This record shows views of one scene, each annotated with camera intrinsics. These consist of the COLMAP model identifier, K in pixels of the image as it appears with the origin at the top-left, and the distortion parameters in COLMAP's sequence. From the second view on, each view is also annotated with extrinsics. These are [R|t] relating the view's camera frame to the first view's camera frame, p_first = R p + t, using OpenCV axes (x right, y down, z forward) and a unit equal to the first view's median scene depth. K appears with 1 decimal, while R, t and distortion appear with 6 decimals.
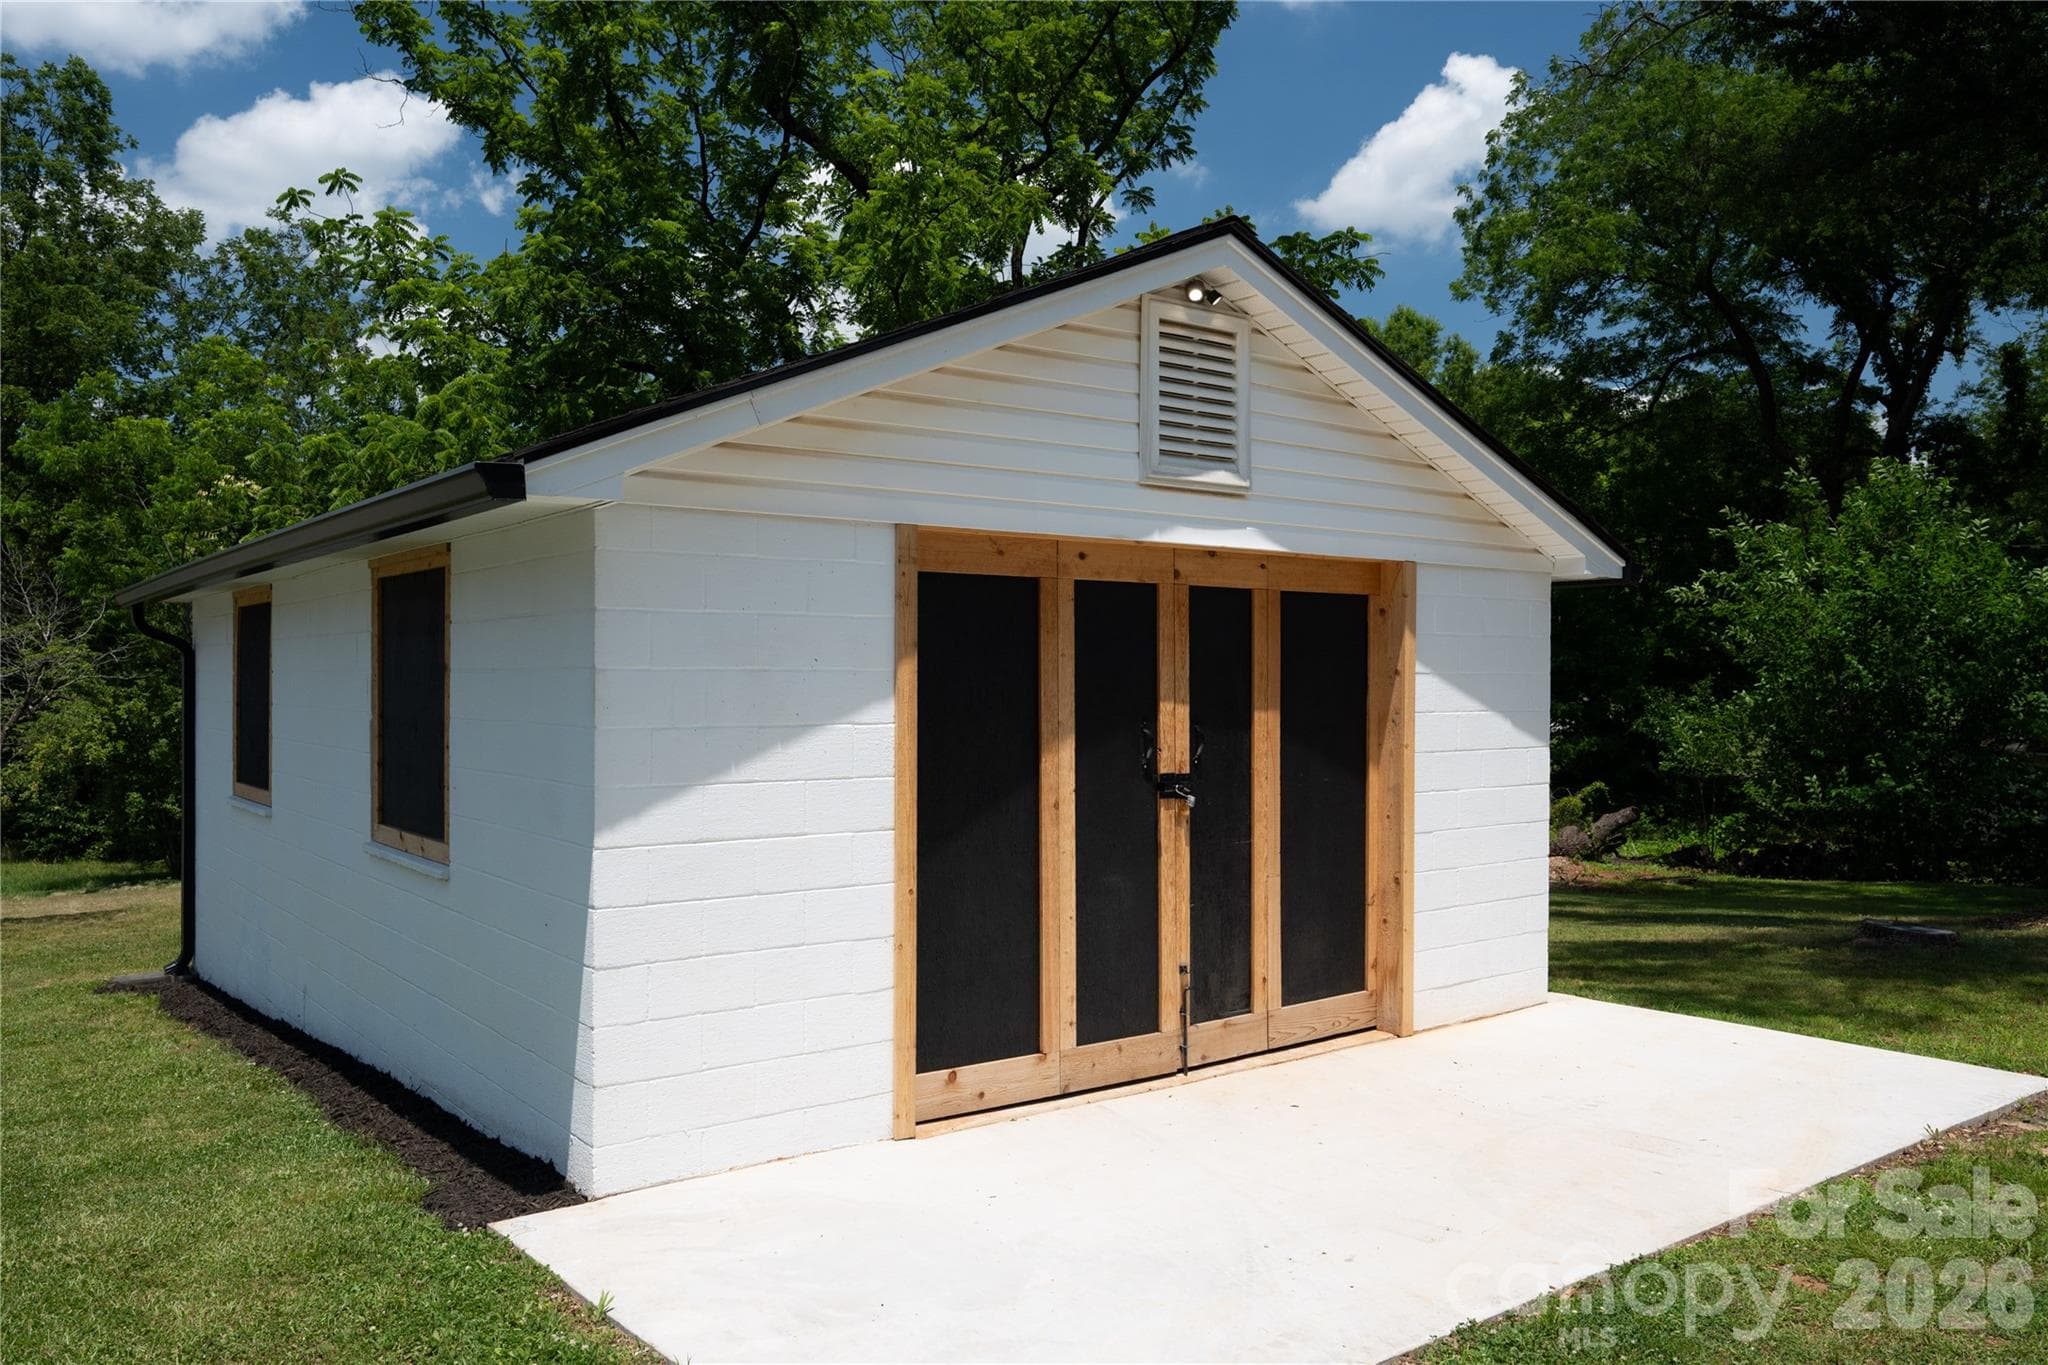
lens RADIAL K [[1558.2, 0, 1024.0], [0, 1558.2, 682.5], [0, 0, 1]] dist [0.002412, 0.002605]
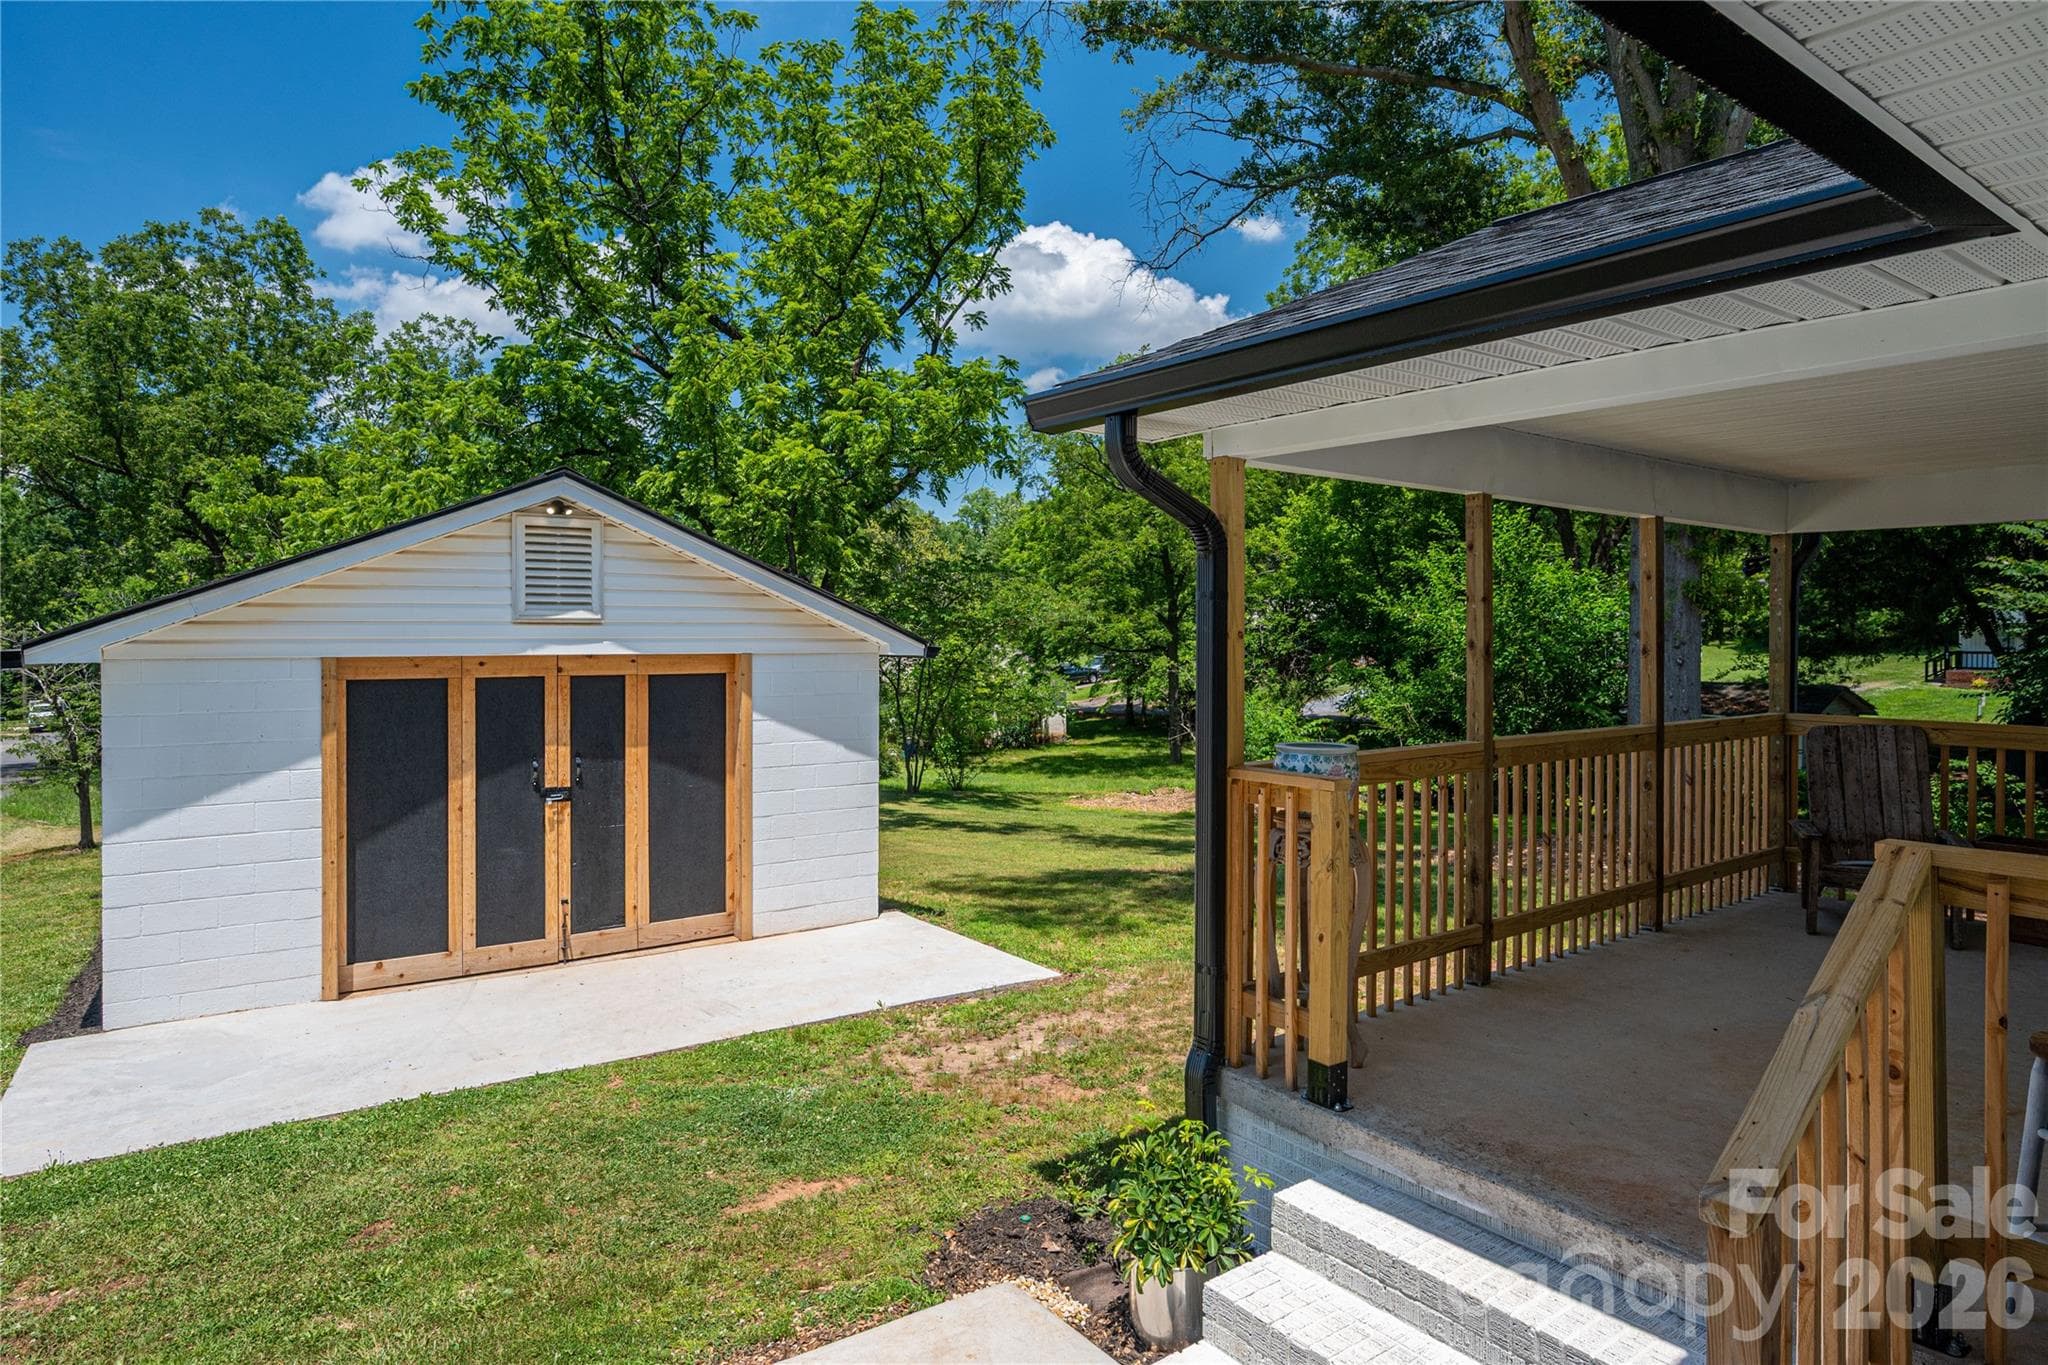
lens RADIAL K [[1198.7, 0, 1020.7], [0, 1198.7, 646.6], [0, 0, 1]] dist [0.000023, -0.000415]
pose [[0.998925, -0.001328, -0.046336, 0.661042], [0.001609, 0.999981, 0.006031, -0.101910], [0.046327, -0.006099, 0.998908, -0.283686]]
